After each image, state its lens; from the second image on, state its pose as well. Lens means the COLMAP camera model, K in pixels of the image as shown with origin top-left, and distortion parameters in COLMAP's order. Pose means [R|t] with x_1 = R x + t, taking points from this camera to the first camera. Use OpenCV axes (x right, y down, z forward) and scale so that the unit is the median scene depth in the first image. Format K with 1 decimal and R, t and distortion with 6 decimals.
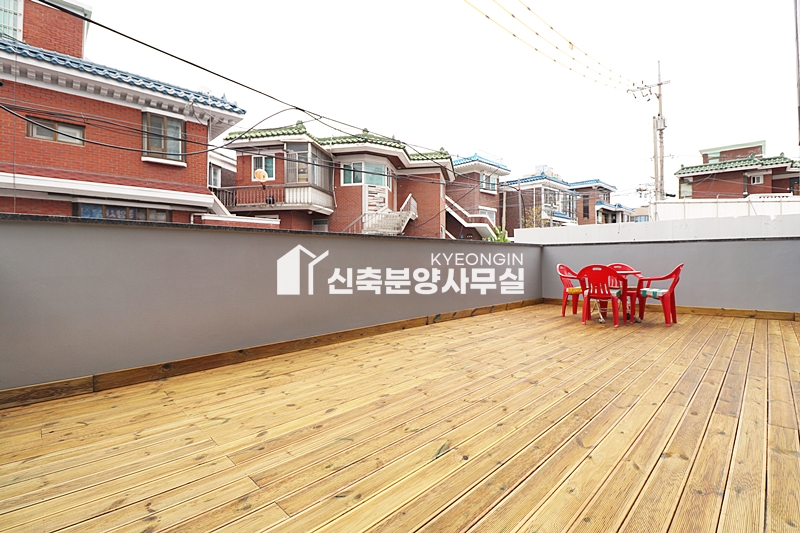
lens RADIAL K [[368.4, 0, 396.2], [0, 368.4, 260.0], [0, 0, 1]] dist [0.001233, -0.010766]
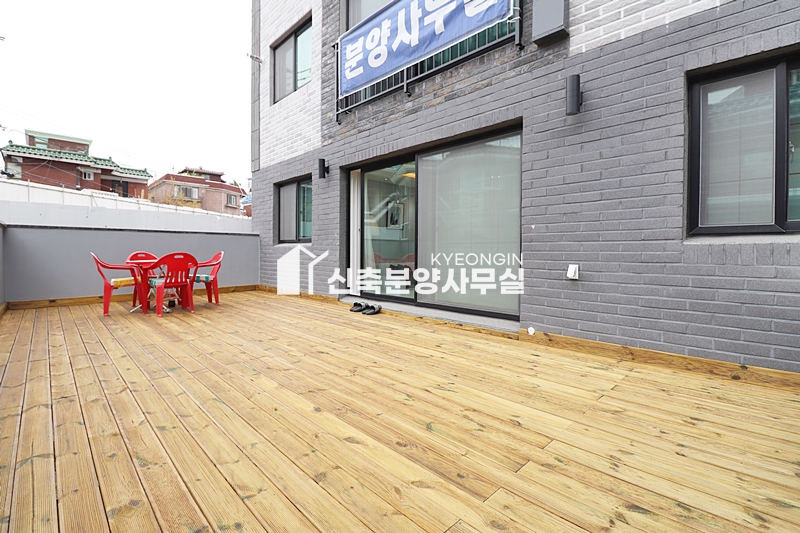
lens RADIAL K [[368.4, 0, 396.2], [0, 368.4, 260.0], [0, 0, 1]] dist [0.001233, -0.010766]
pose [[0.004980, -0.020096, 0.999786, -0.410793], [-0.004199, 0.999789, 0.020117, 0.010617], [-0.999979, -0.004299, 0.004895, 0.404888]]
